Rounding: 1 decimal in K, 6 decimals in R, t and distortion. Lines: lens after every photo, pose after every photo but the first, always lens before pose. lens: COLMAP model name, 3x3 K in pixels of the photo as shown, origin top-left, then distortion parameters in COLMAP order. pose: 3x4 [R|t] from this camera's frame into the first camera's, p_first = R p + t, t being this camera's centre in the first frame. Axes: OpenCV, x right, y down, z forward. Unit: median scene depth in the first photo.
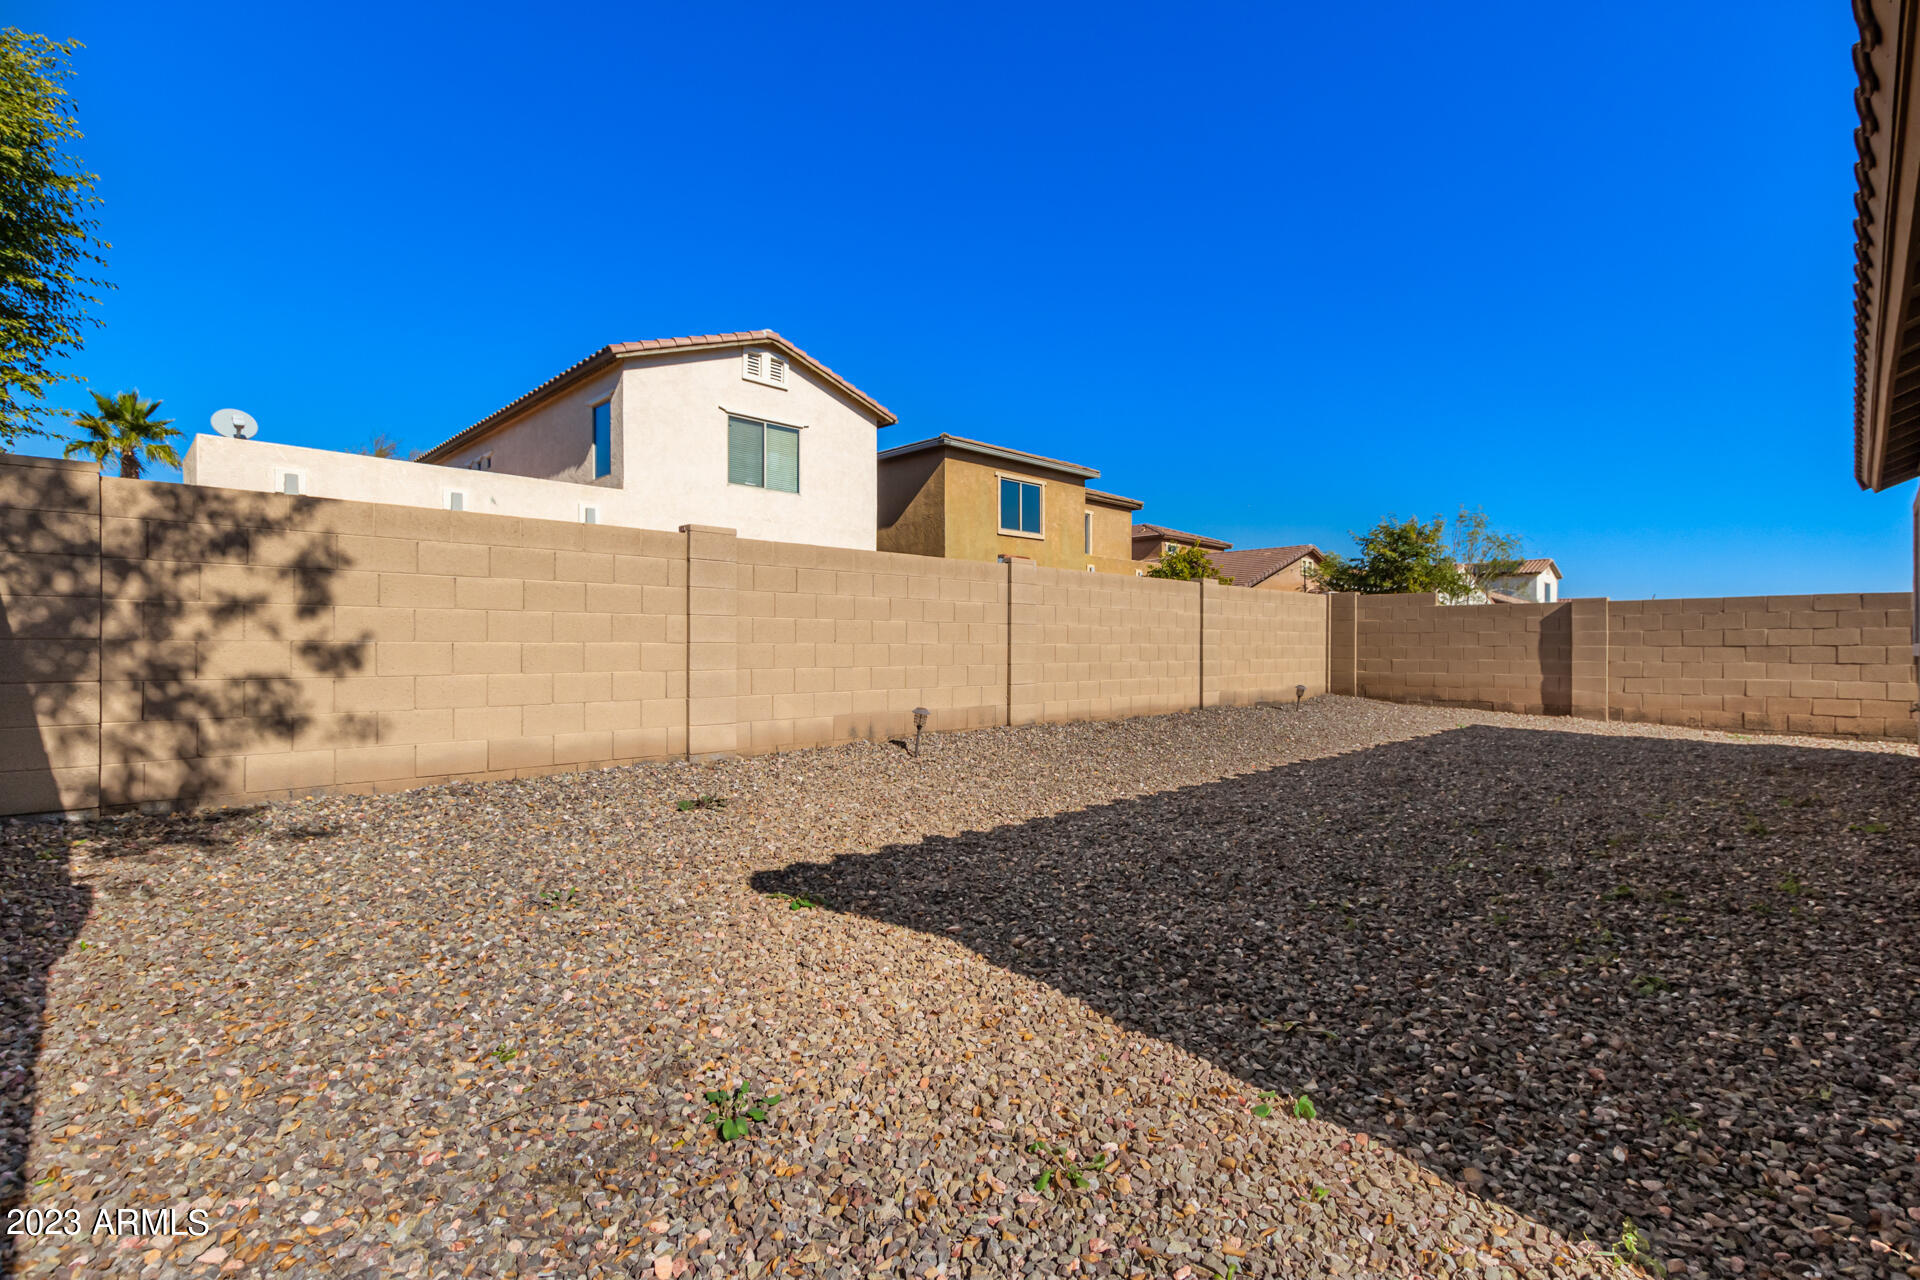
lens RADIAL K [[886.3, 0, 960.0], [0, 886.3, 640.0], [0, 0, 1]] dist [0.003694, -0.000471]
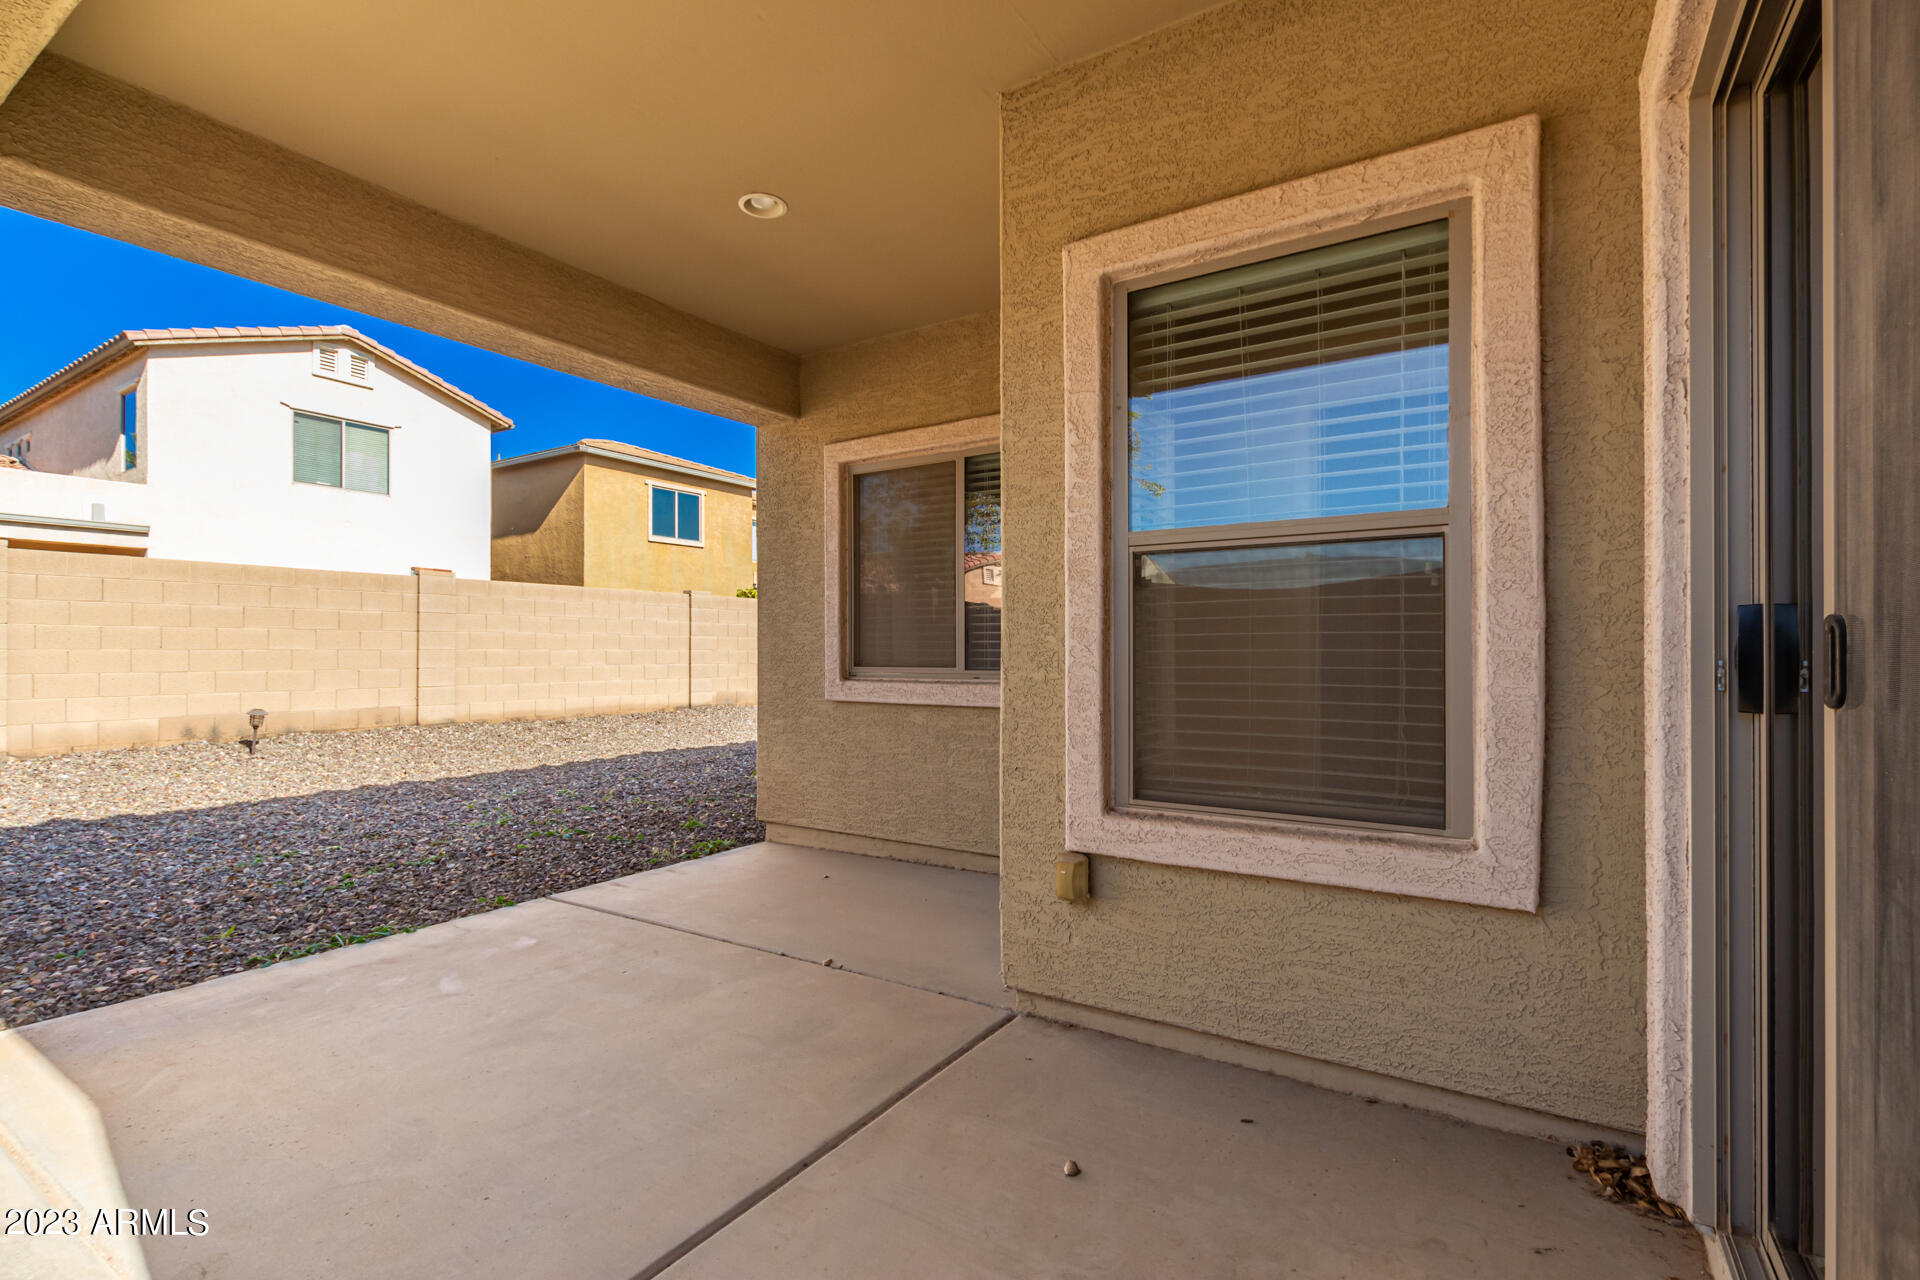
lens RADIAL K [[882.2, 0, 969.7], [0, 882.2, 650.6], [0, 0, 1]] dist [0.013665, -0.007631]
pose [[0.974788, -0.000478, 0.223131, 0.235341], [-0.001410, 0.999965, 0.008301, -0.002197], [-0.223127, -0.008407, 0.974753, -0.105496]]
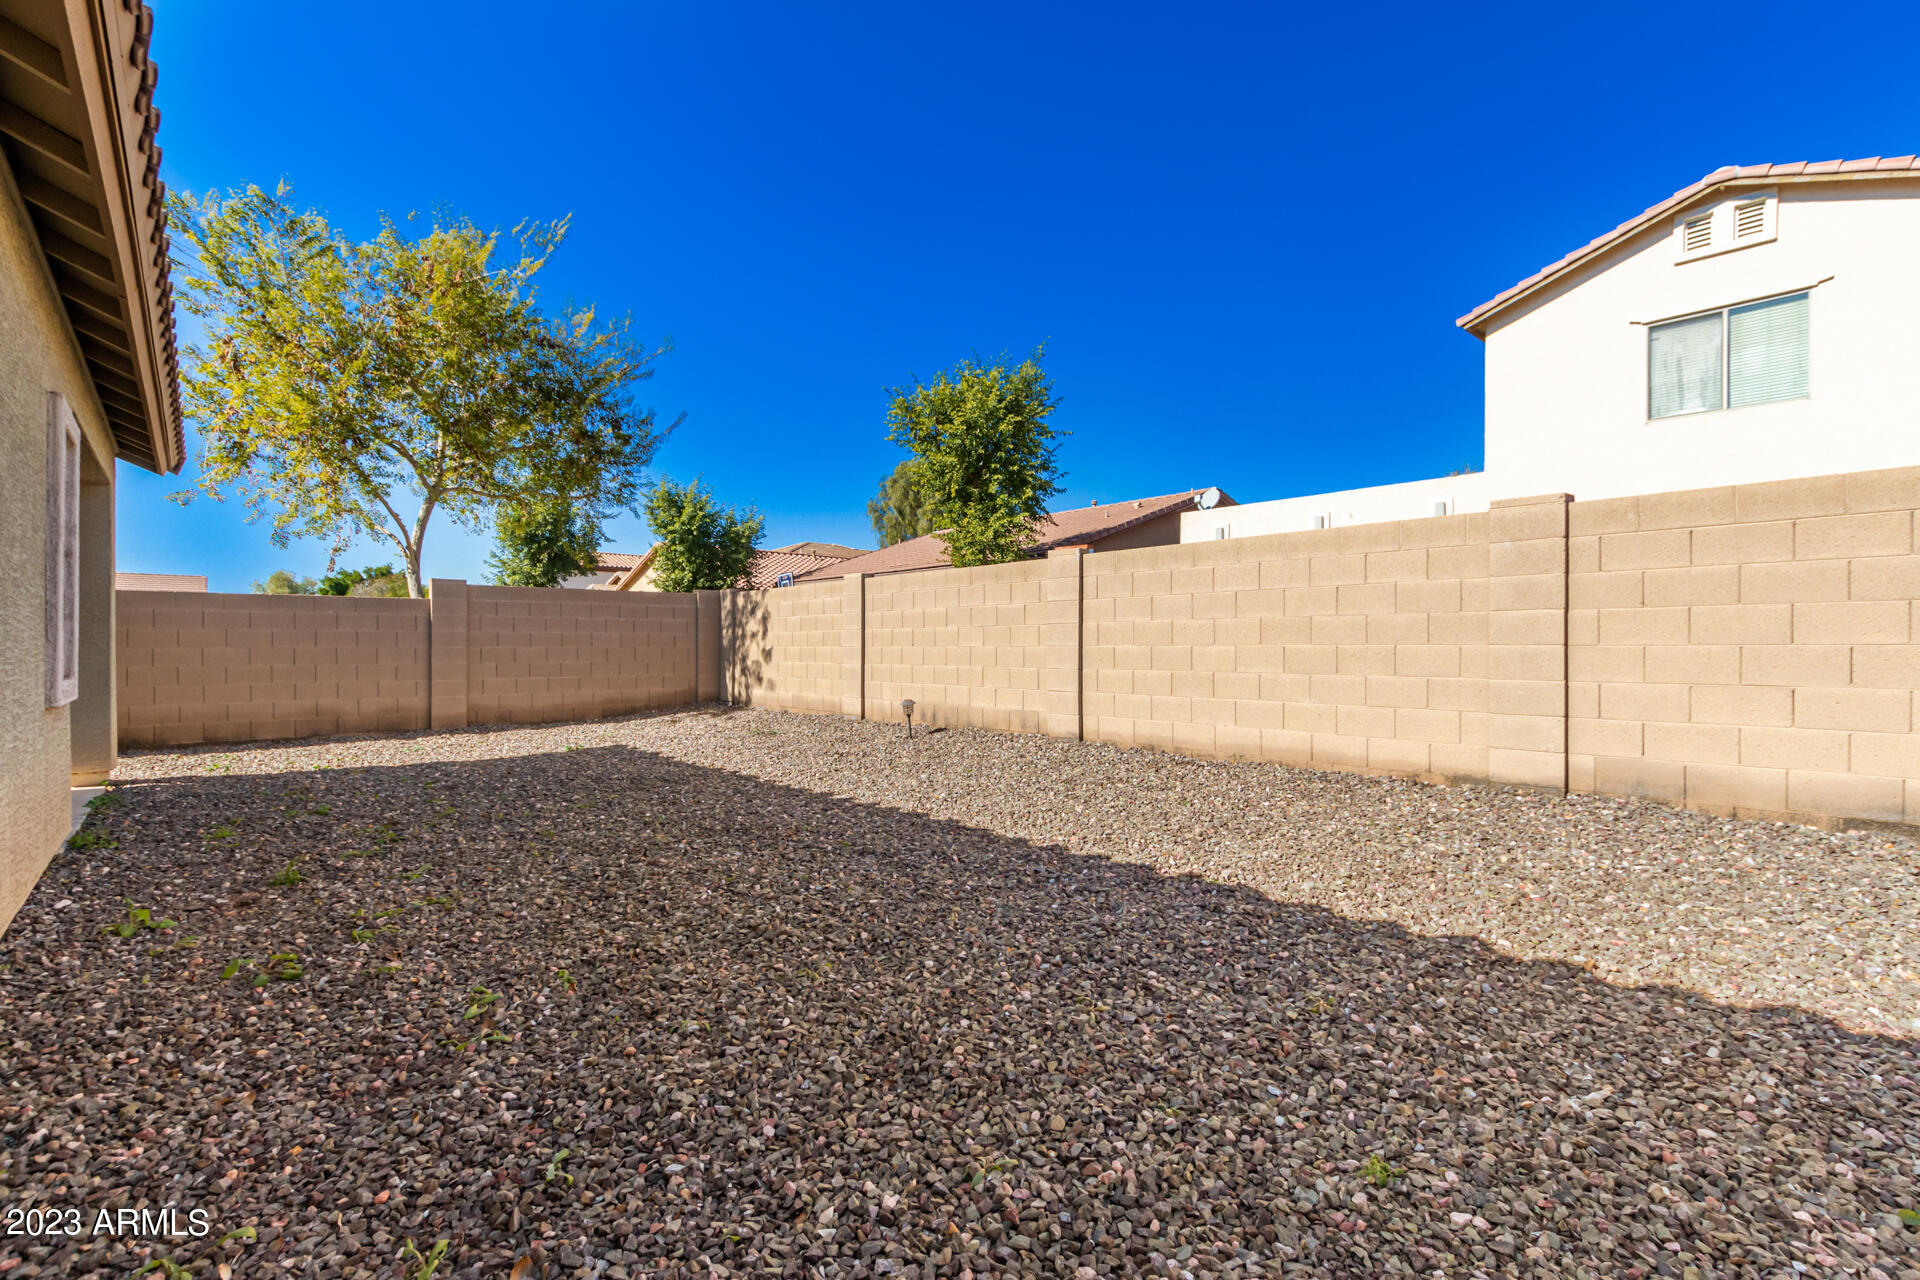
lens RADIAL K [[886.3, 0, 960.0], [0, 886.3, 640.0], [0, 0, 1]] dist [0.003694, -0.000471]
pose [[-0.075010, -0.012202, -0.997108, 0.484488], [0.008082, 0.999885, -0.012844, 0.004408], [0.997150, -0.009022, -0.074903, 0.485232]]
